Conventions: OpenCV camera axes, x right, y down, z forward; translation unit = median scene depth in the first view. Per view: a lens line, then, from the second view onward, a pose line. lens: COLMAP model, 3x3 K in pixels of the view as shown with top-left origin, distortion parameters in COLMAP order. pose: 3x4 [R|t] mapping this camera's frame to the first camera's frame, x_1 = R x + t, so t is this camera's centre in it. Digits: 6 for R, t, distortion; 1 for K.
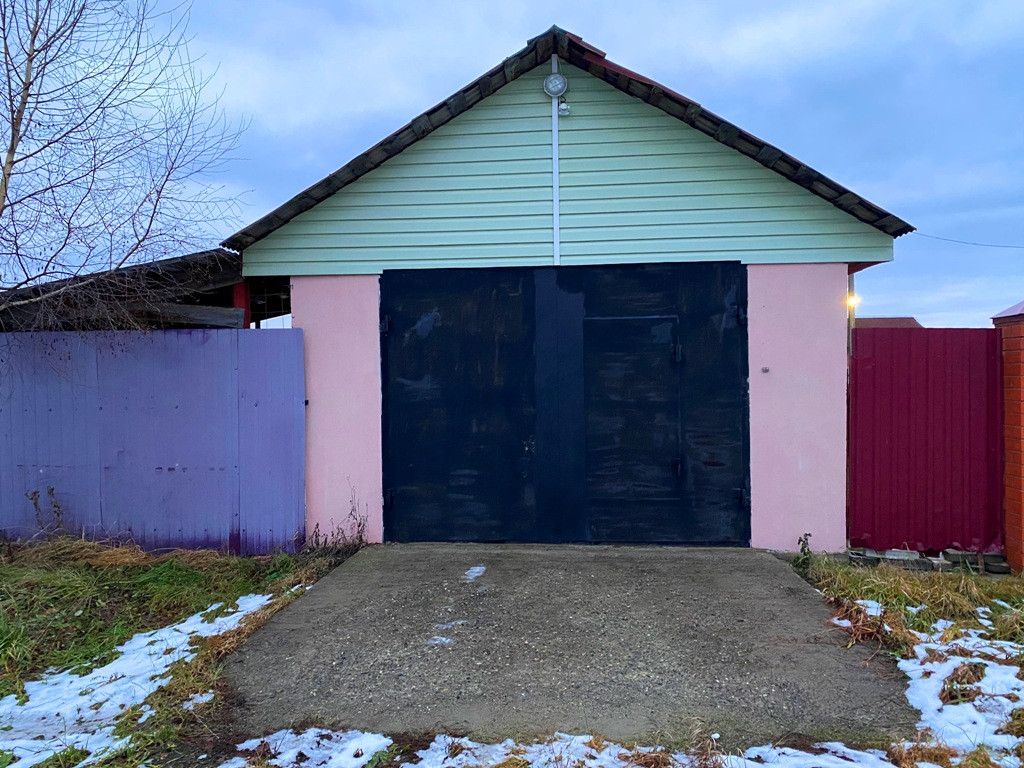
lens RADIAL K [[764.9, 0, 512.0], [0, 764.9, 384.0], [0, 0, 1]] dist [0.115002, -0.159021]
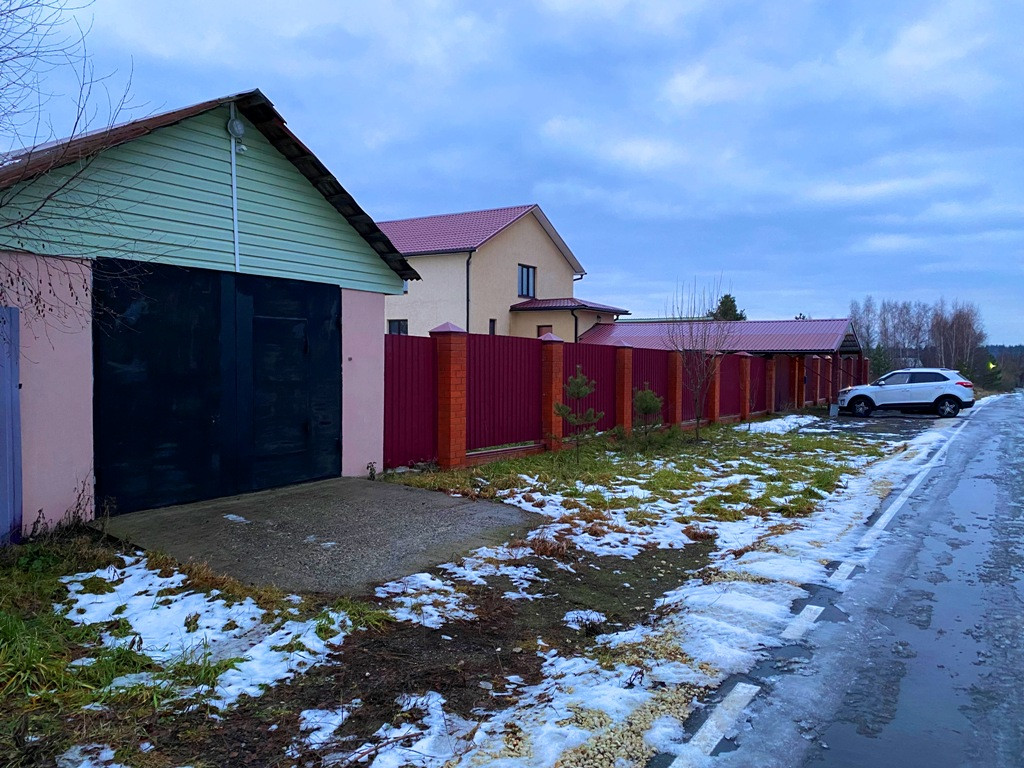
lens RADIAL K [[770.7, 0, 512.0], [0, 770.7, 384.0], [0, 0, 1]] dist [0.048637, -0.064060]
pose [[0.454107, -0.015394, 0.890814, -0.865386], [-0.004061, 0.999805, 0.019347, 0.000344], [-0.890938, -0.012403, 0.453955, 0.028772]]
